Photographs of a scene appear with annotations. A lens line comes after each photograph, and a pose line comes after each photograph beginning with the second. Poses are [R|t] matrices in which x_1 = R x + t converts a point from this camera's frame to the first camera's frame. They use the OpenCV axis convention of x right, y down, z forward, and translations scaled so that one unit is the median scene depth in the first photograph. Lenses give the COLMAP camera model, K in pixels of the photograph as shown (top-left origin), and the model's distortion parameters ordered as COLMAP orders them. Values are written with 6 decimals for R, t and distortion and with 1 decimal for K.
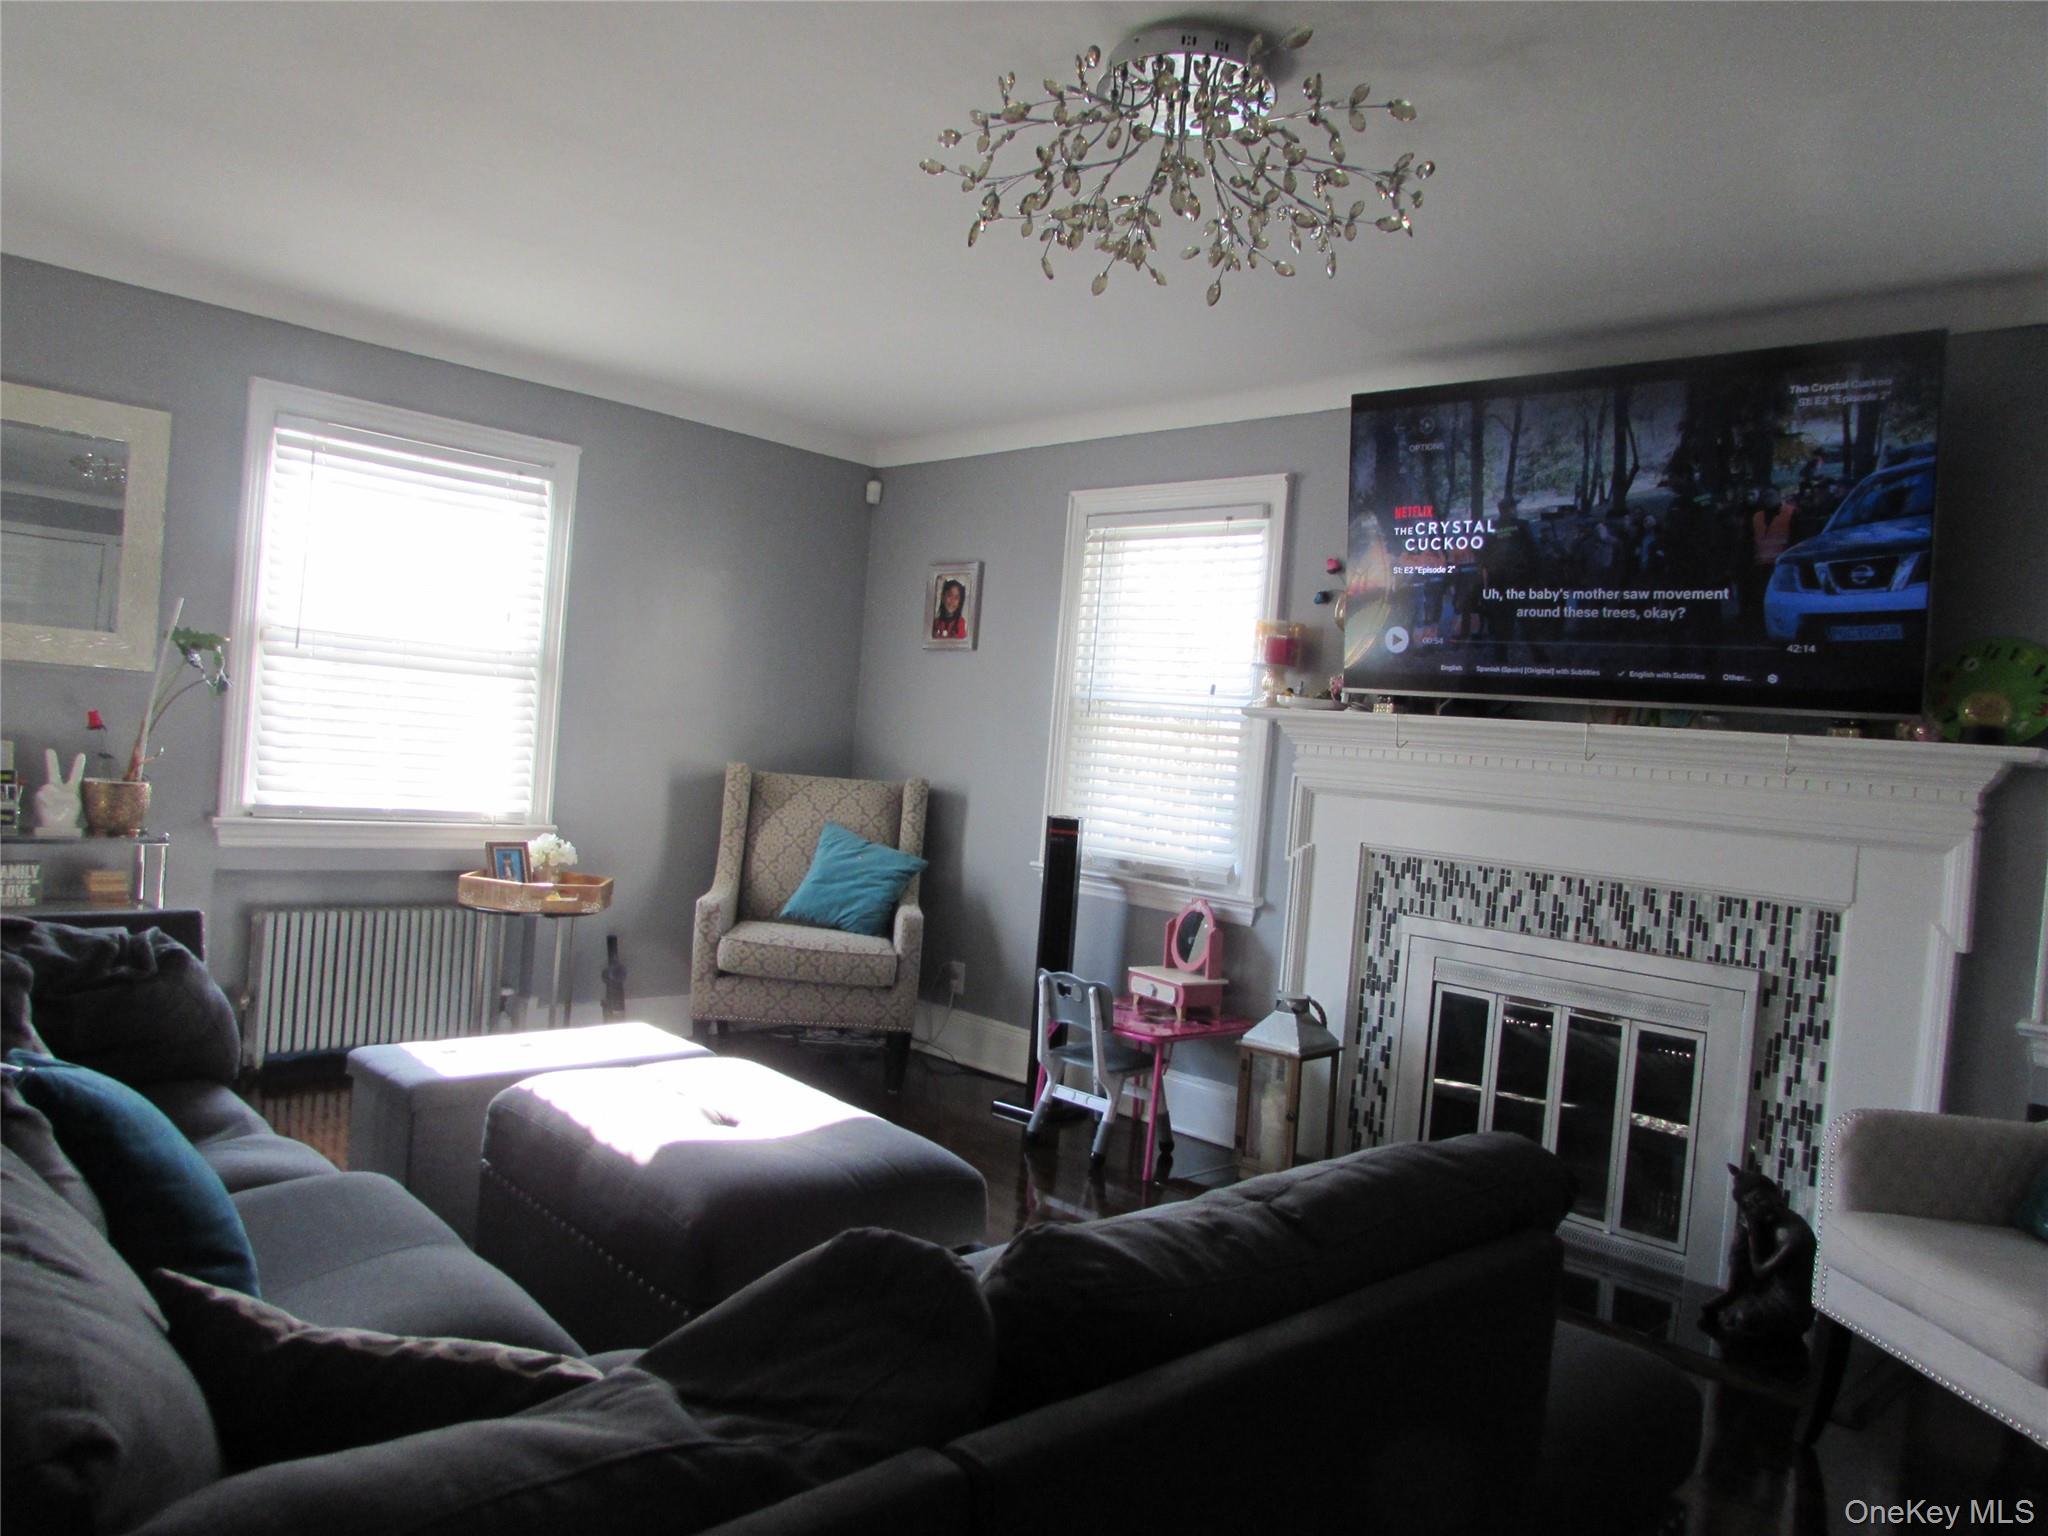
lens RADIAL K [[1443.8, 0, 1019.7], [0, 1443.8, 770.8], [0, 0, 1]] dist [-0.027688, 0.001378]
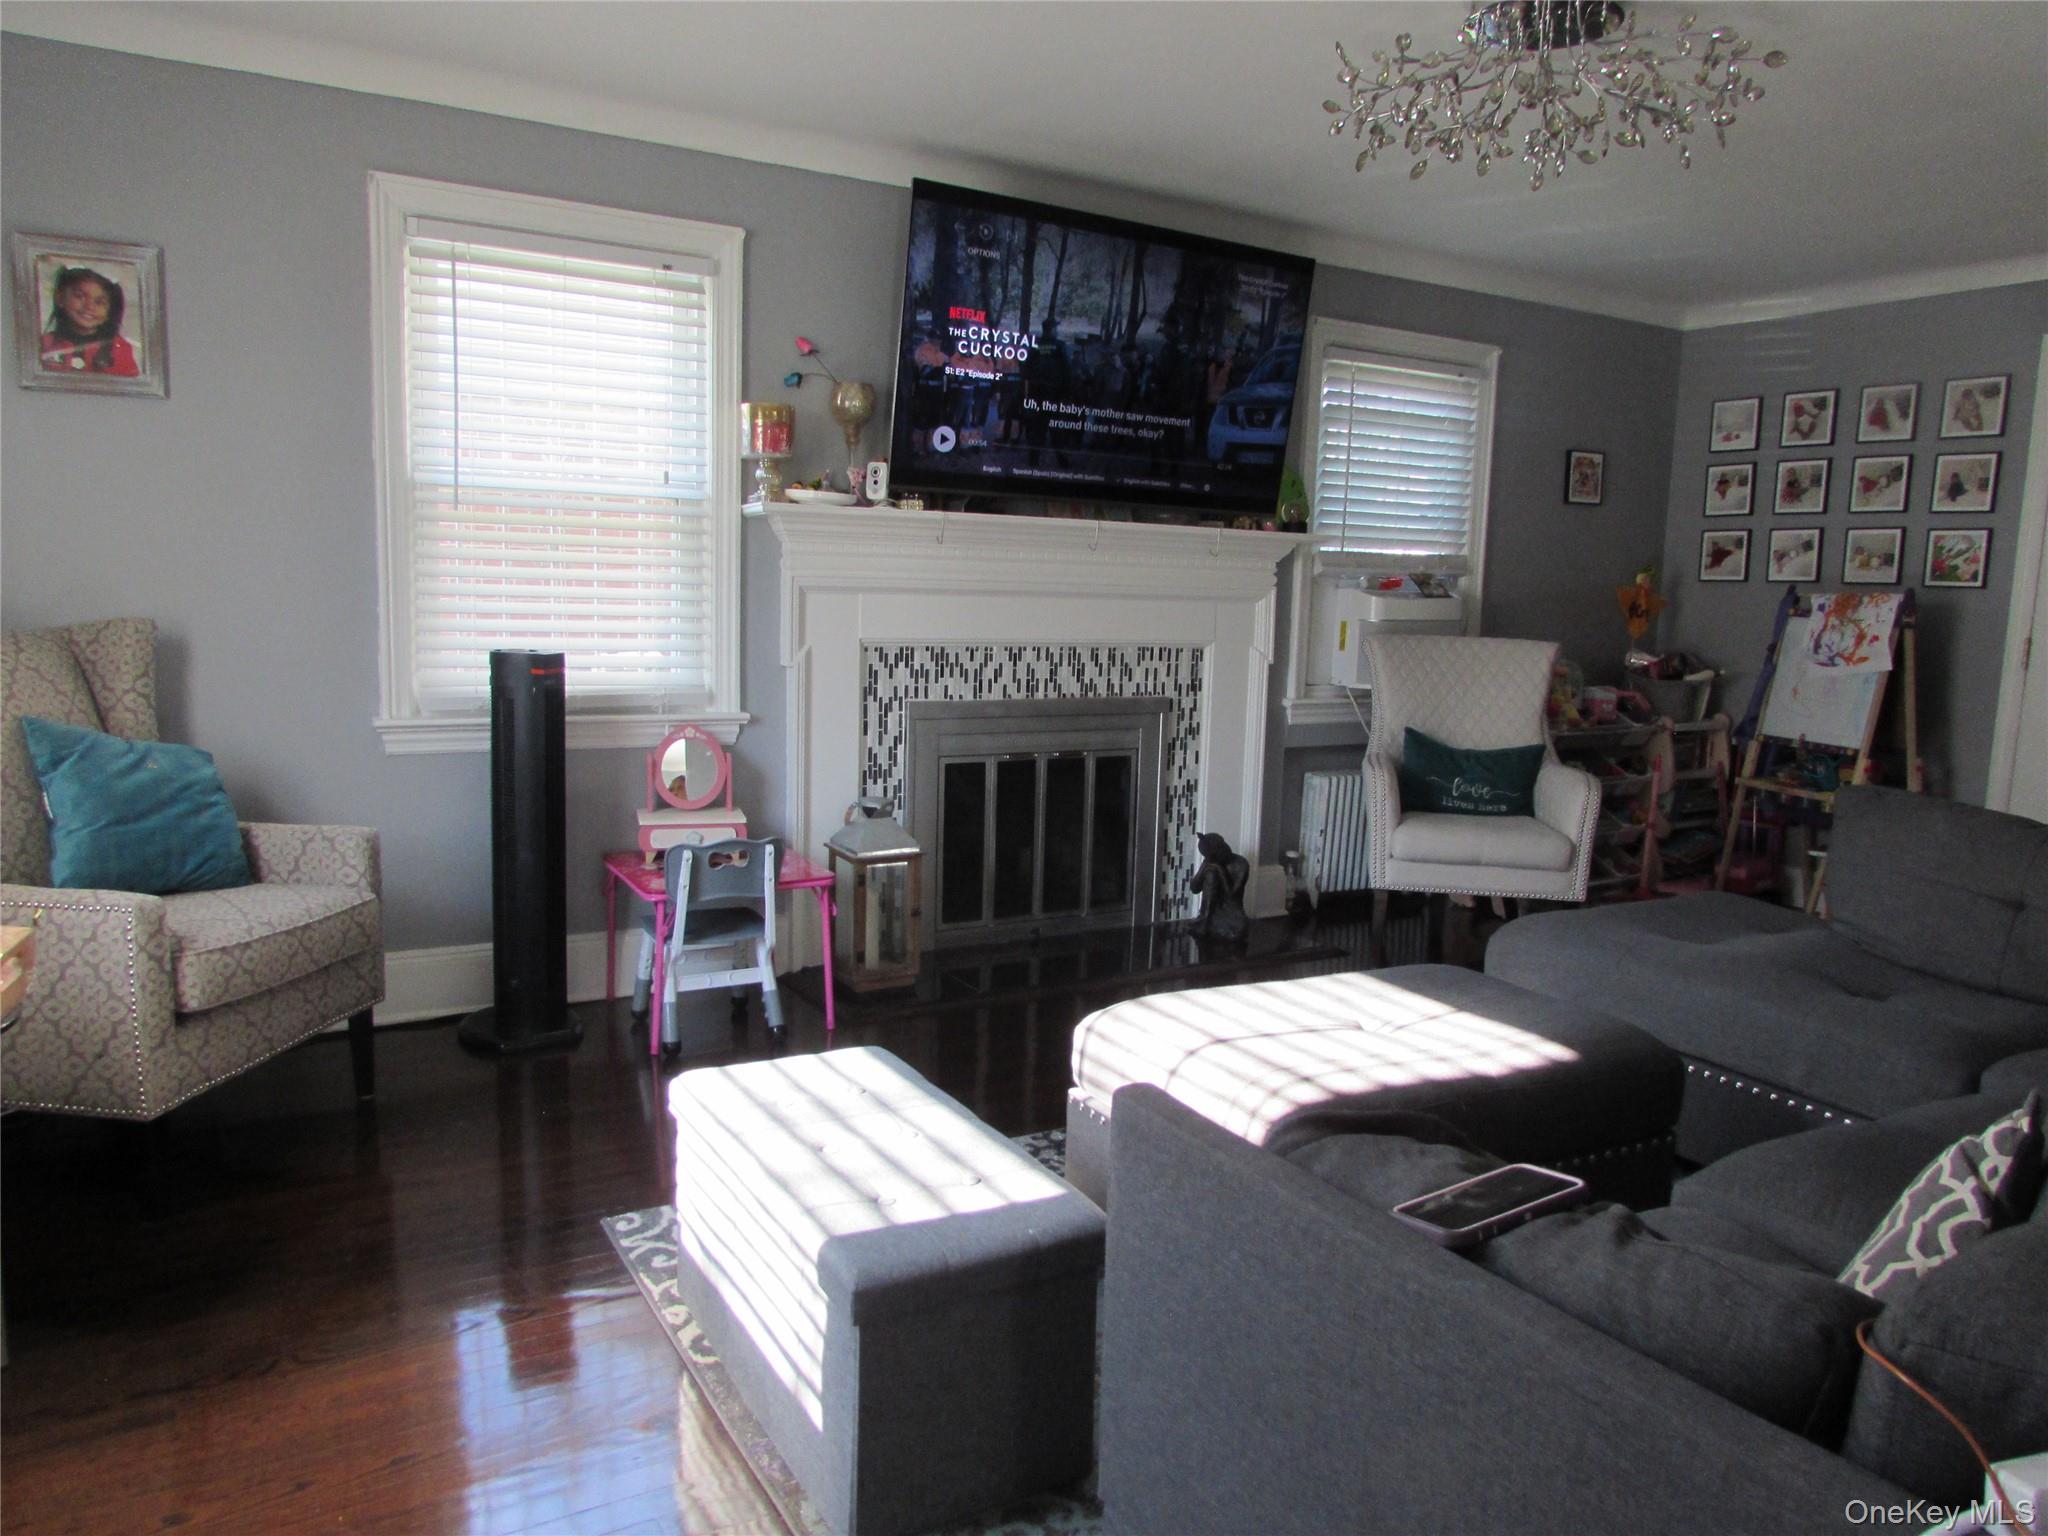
lens RADIAL K [[1443.8, 0, 1020.5], [0, 1443.8, 766.3], [0, 0, 1]] dist [-0.027688, 0.001378]
pose [[0.244773, -0.206126, 0.947417, -0.796204], [0.002626, 0.977278, 0.211944, -0.085455], [-0.969577, -0.049391, 0.239752, 0.729046]]
